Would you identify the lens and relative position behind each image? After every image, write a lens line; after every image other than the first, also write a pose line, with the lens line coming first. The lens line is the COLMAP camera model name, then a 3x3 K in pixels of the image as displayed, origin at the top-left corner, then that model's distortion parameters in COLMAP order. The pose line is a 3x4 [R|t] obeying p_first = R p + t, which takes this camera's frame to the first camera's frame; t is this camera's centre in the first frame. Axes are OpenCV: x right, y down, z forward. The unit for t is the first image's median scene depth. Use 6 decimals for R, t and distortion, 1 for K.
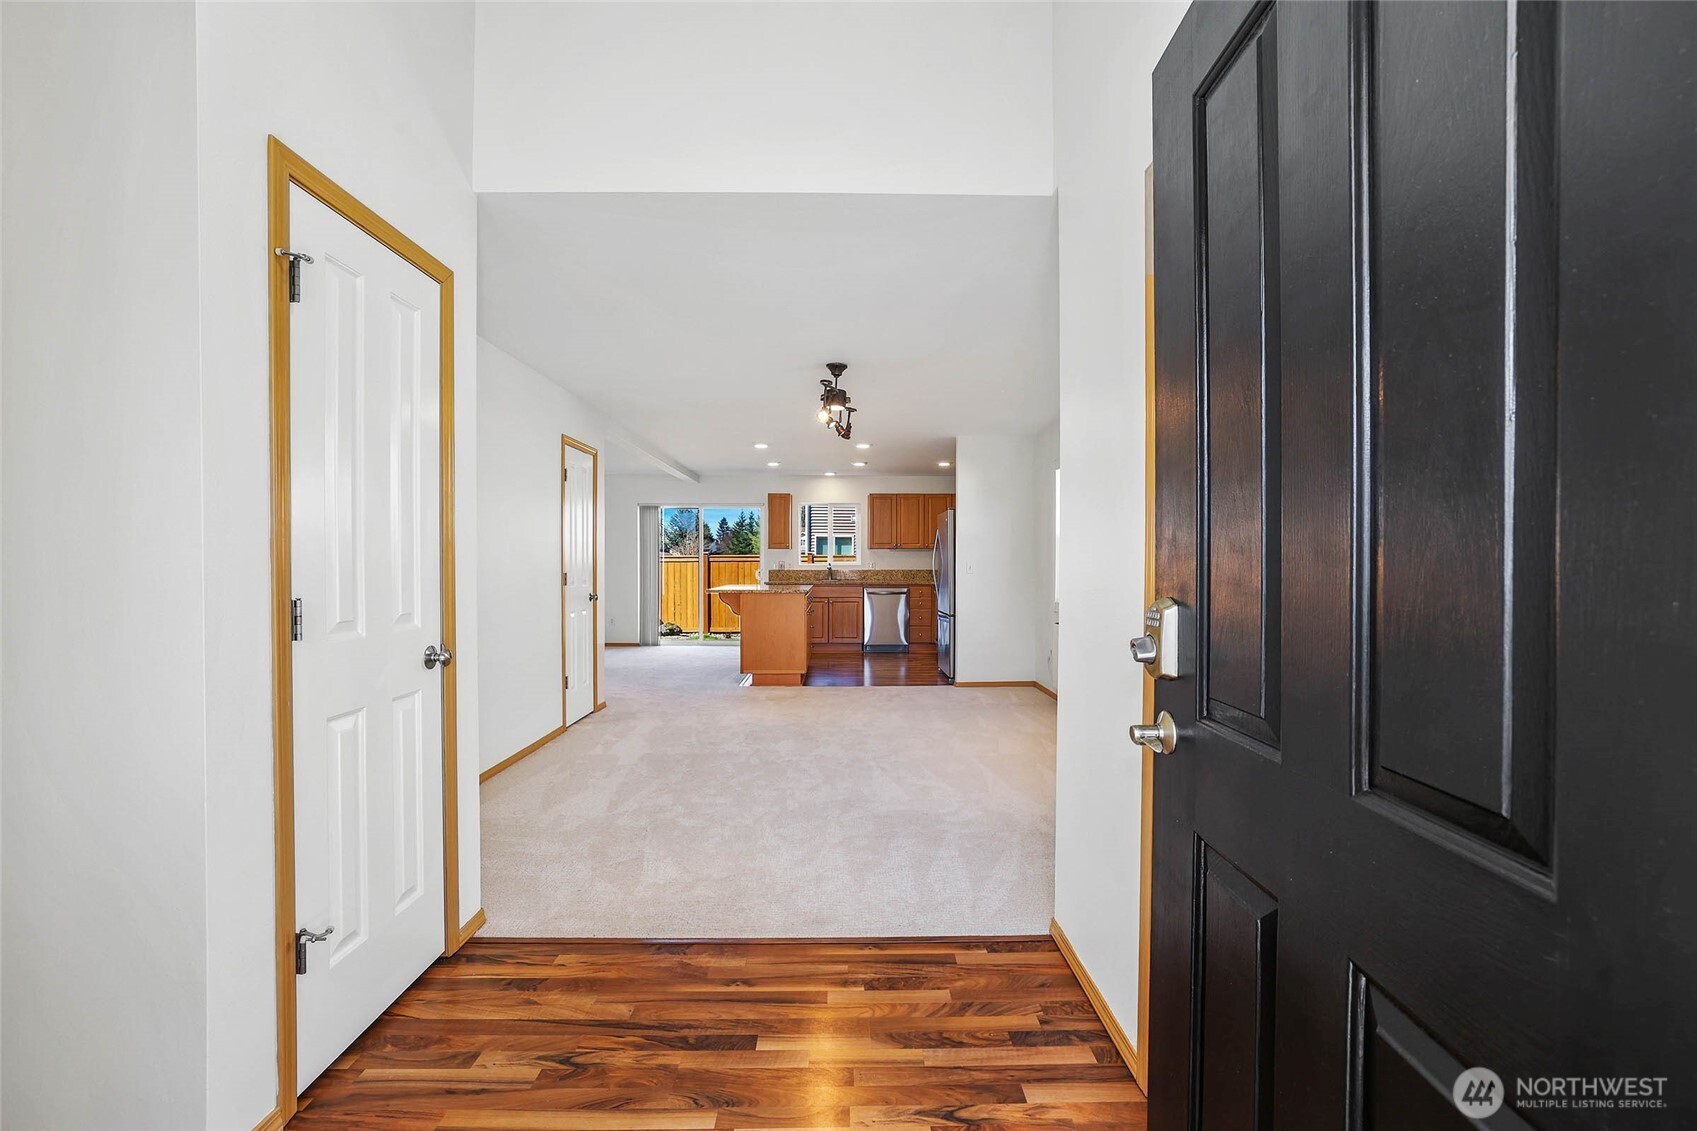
lens RADIAL K [[740.3, 0, 852.1], [0, 740.3, 566.9], [0, 0, 1]] dist [-0.050568, 0.018985]
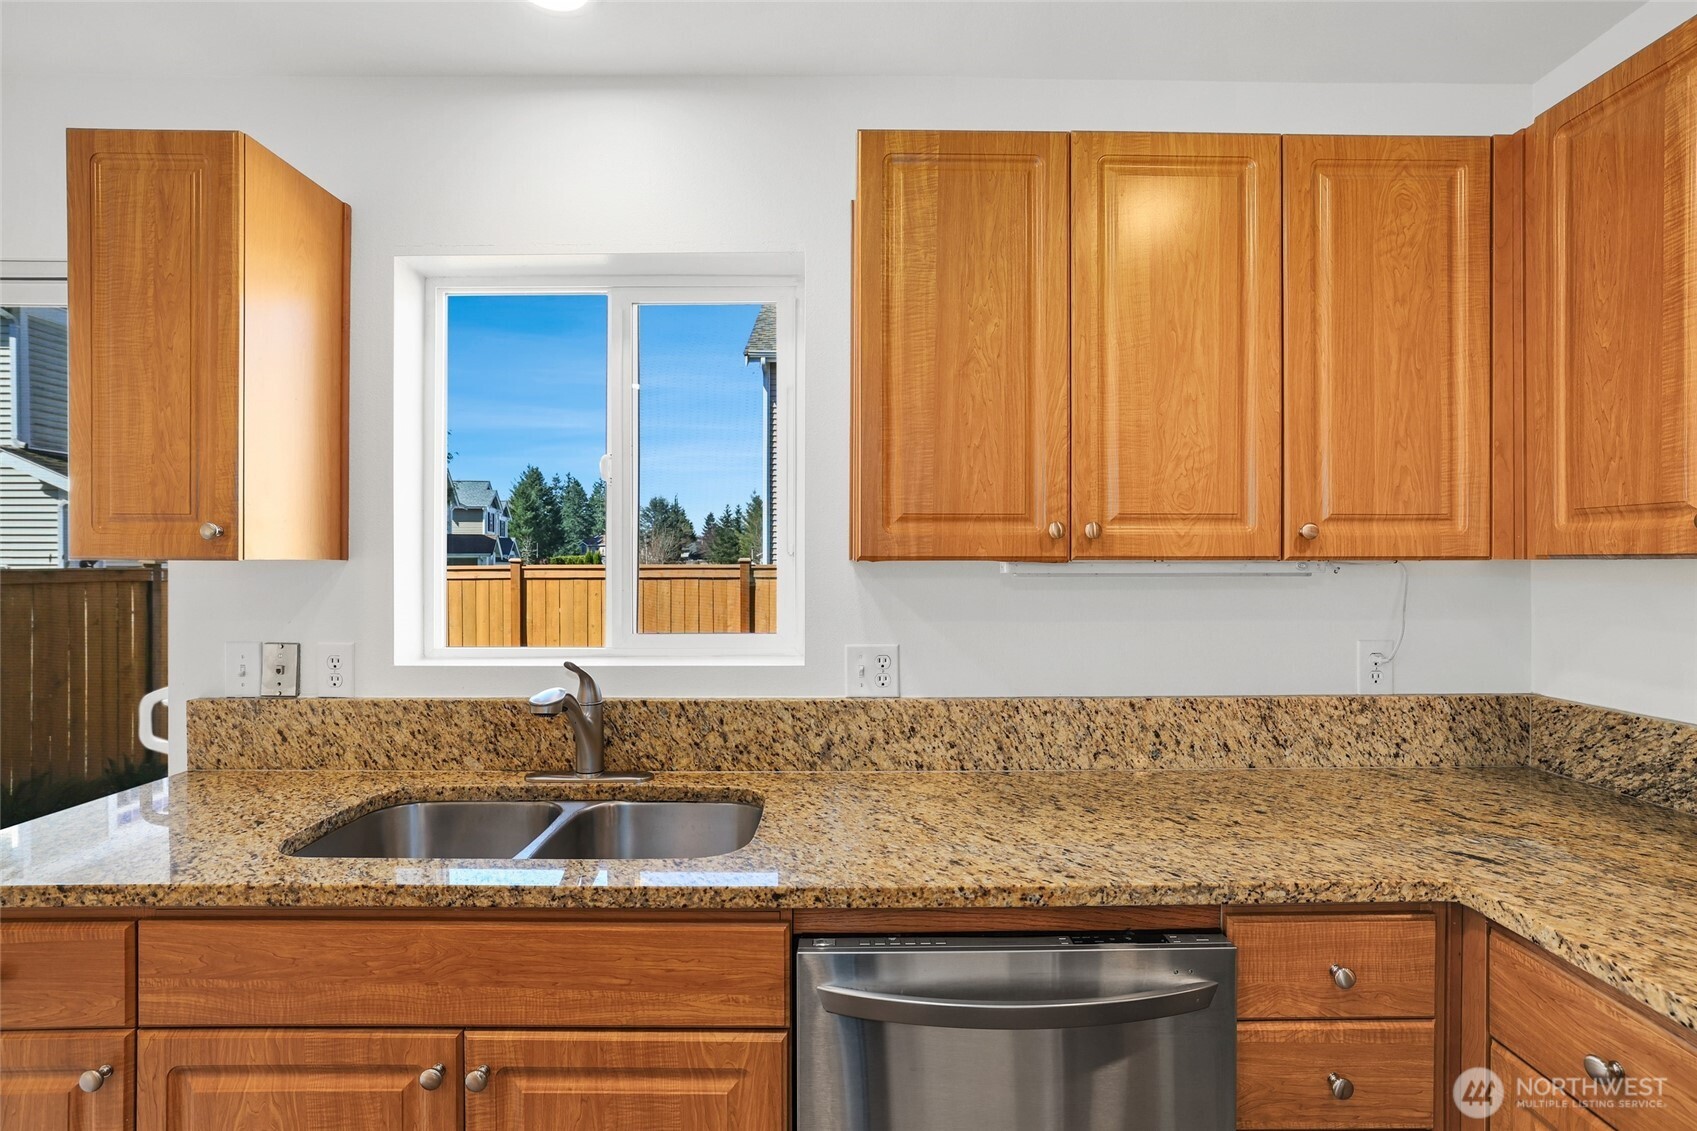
lens RADIAL K [[834.4, 0, 854.7], [0, 834.4, 568.3], [0, 0, 1]] dist [-0.044236, 0.026013]
pose [[0.999968, 0.001733, -0.007842, 0.023926], [-0.001748, 0.999997, -0.001896, -0.022282], [0.007839, 0.001910, 0.999967, 0.833661]]
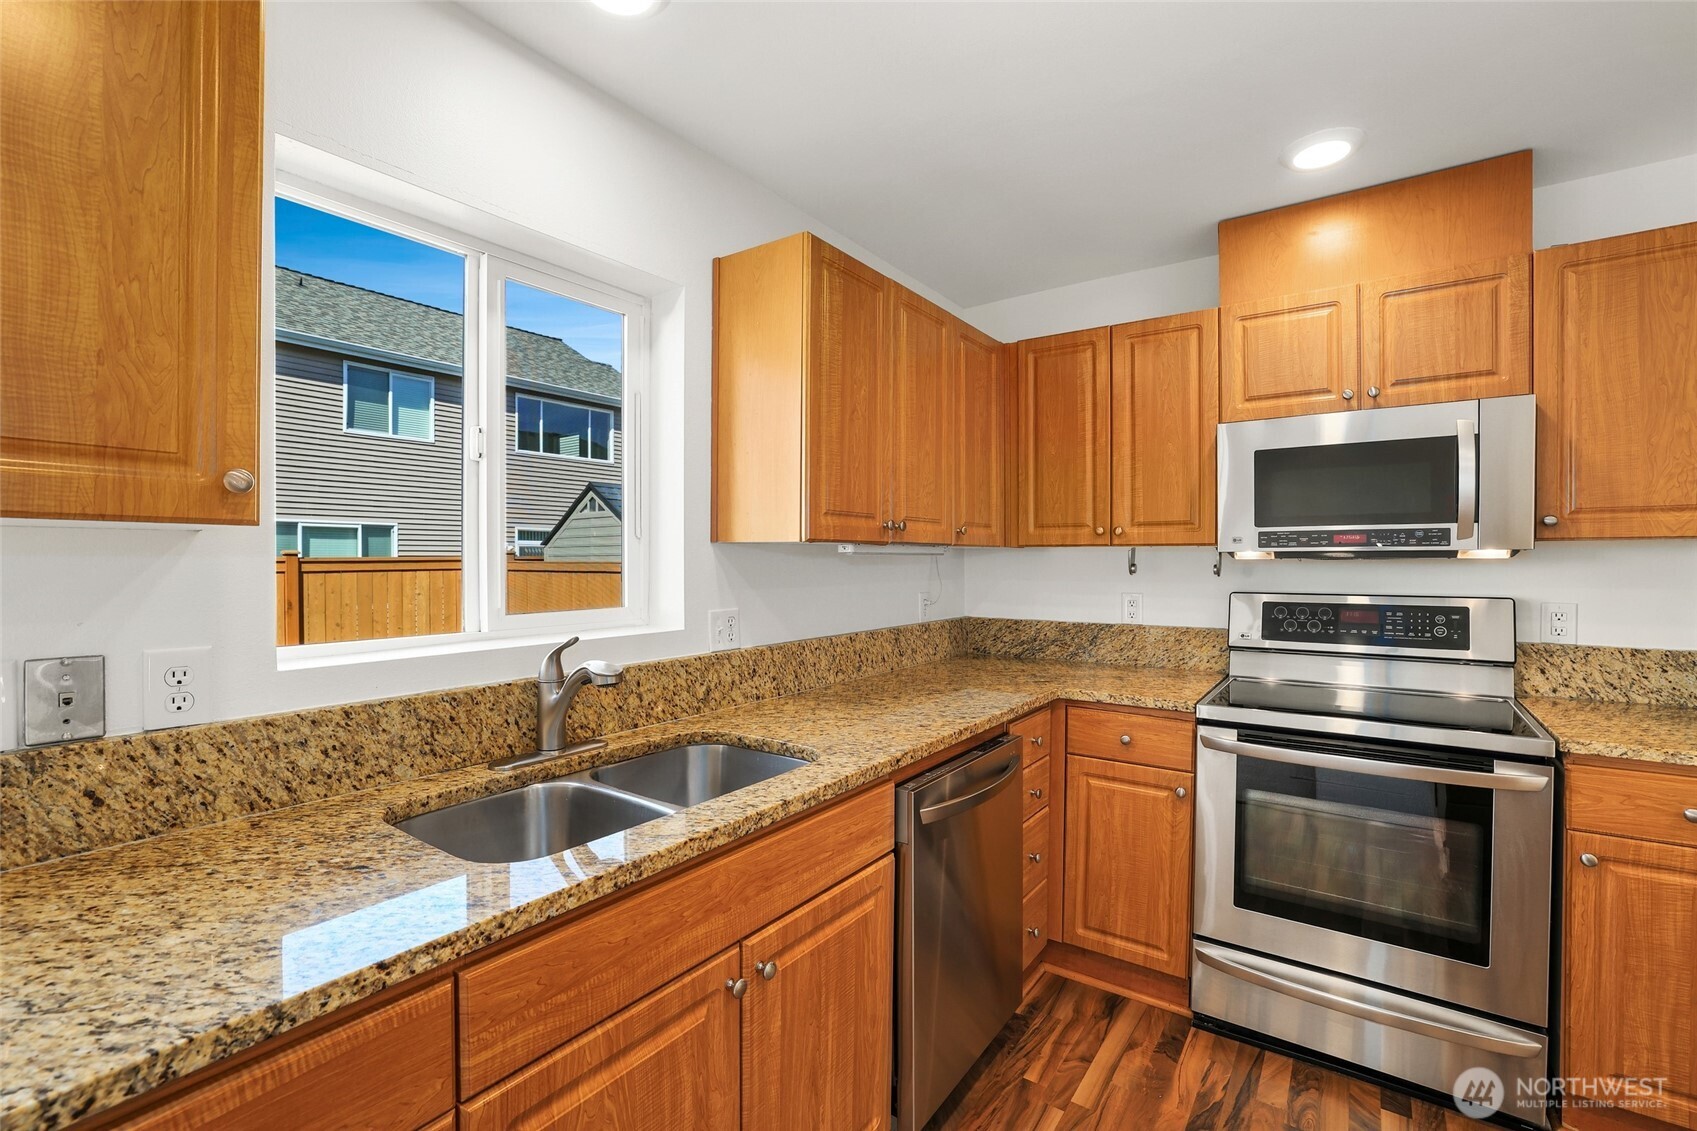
lens RADIAL K [[740.3, 0, 852.1], [0, 740.3, 566.9], [0, 0, 1]] dist [-0.050568, 0.018985]
pose [[0.591650, -0.006913, 0.806165, -0.109737], [0.006788, 0.999971, 0.003593, -0.018522], [-0.806166, 0.003346, 0.591679, 0.862933]]
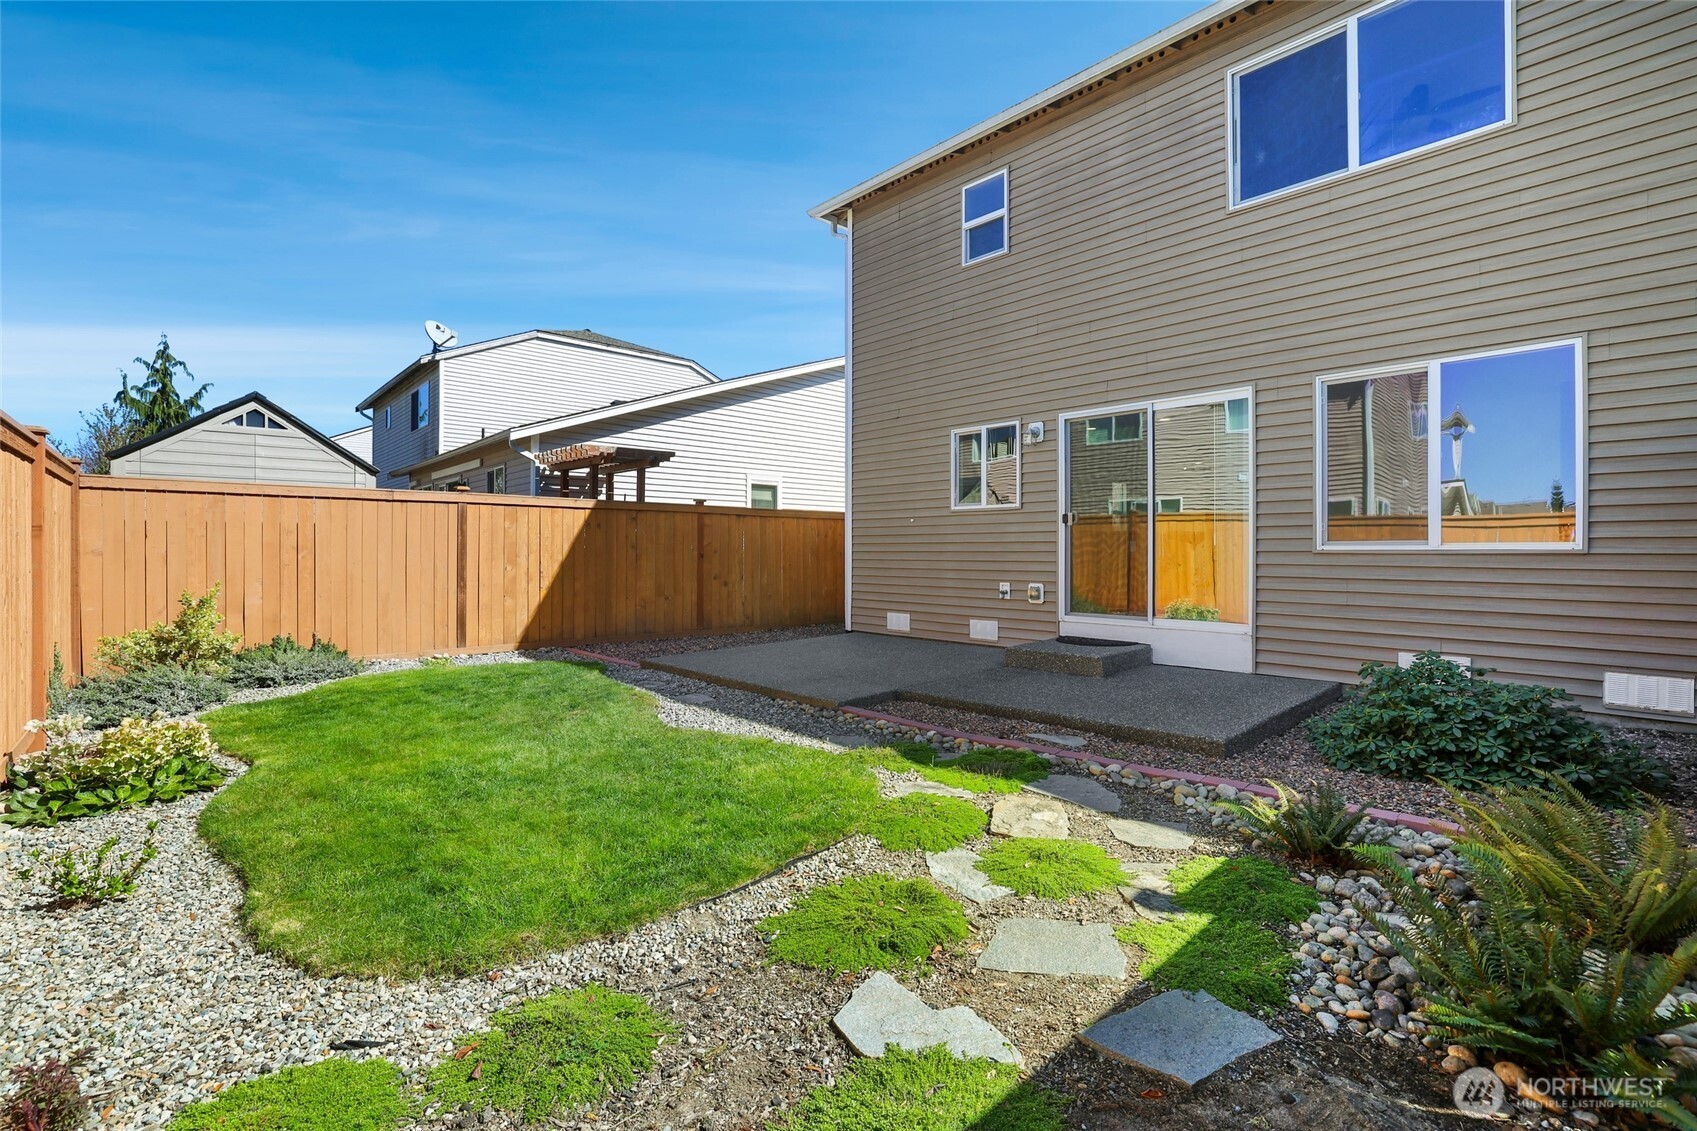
lens RADIAL K [[740.3, 0, 852.1], [0, 740.3, 566.9], [0, 0, 1]] dist [-0.050568, 0.018985]
pose [[-0.667627, -0.016682, 0.744309, -0.511040], [0.002584, 0.999691, 0.024724, 0.038642], [-0.744491, 0.018430, -0.667378, 1.638878]]
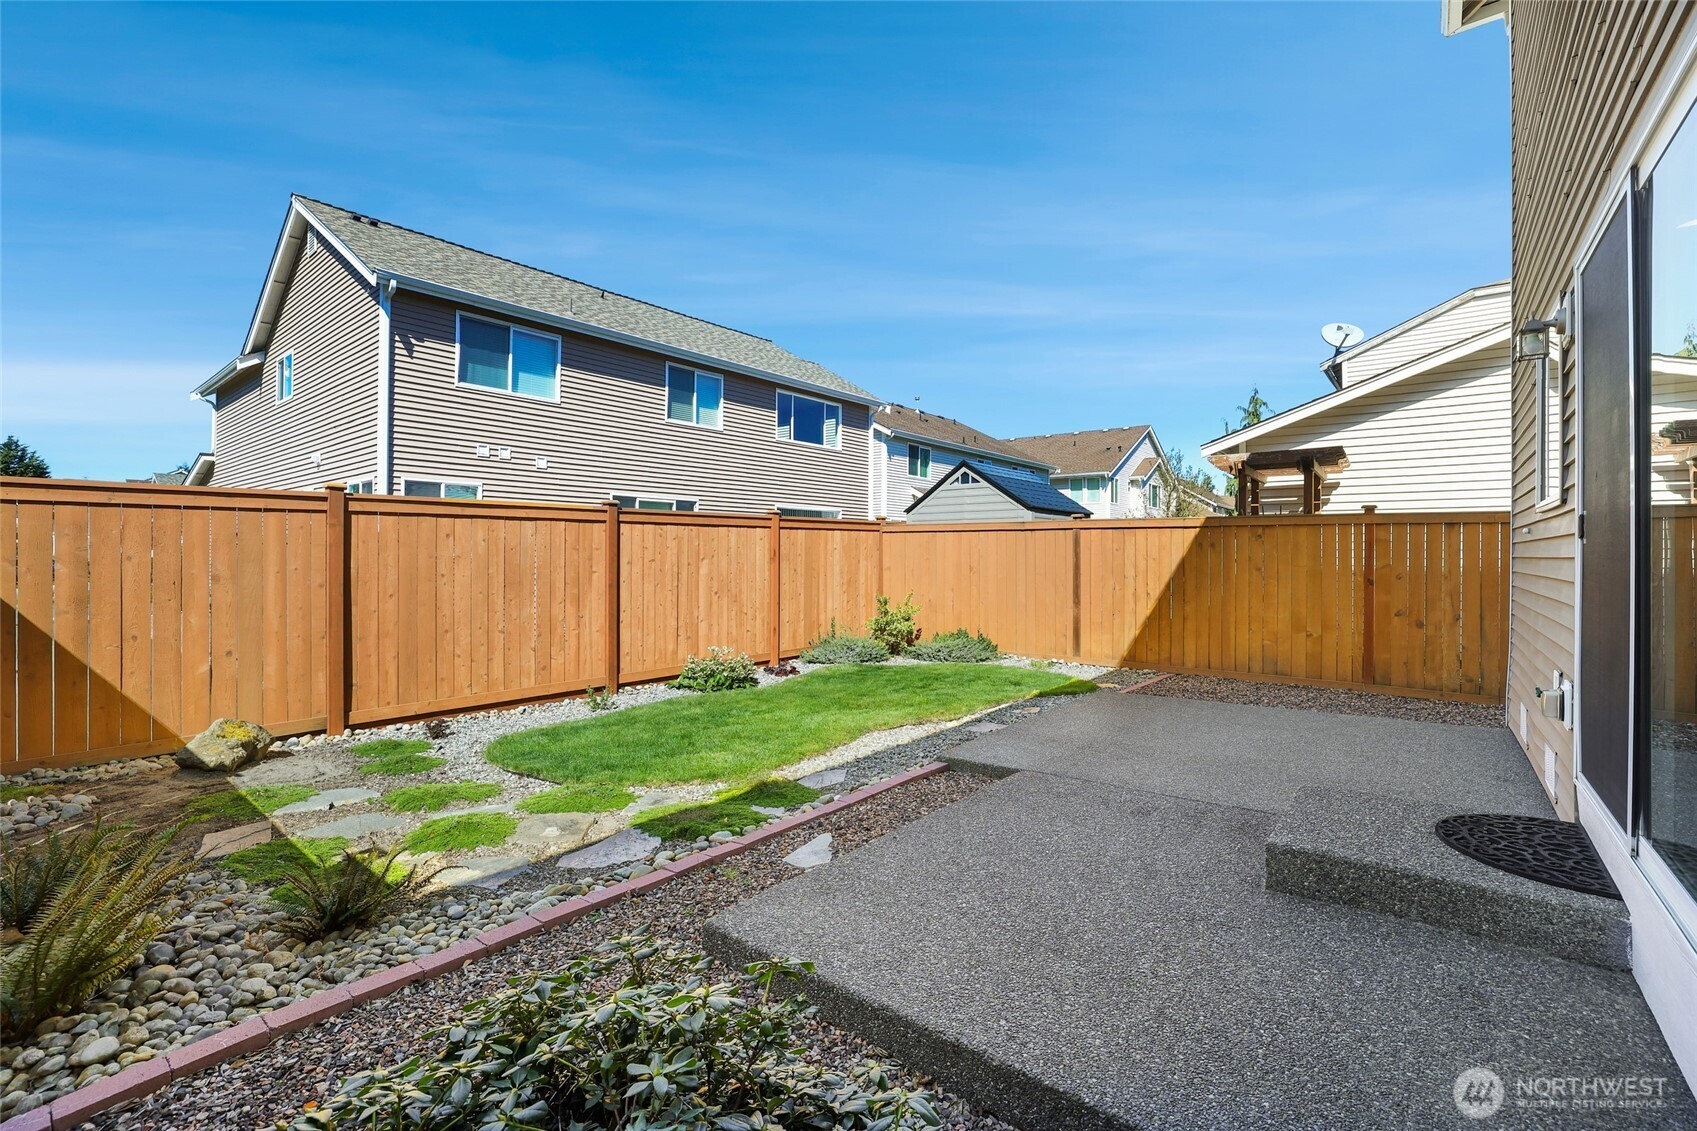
lens RADIAL K [[737.8, 0, 841.7], [0, 737.8, 556.7], [0, 0, 1]] dist [-0.050115, 0.018610]
pose [[0.649896, 0.000621, 0.760023, -0.507730], [0.000876, 0.999998, -0.001566, 0.023366], [-0.760022, 0.001683, 0.649895, 1.058451]]
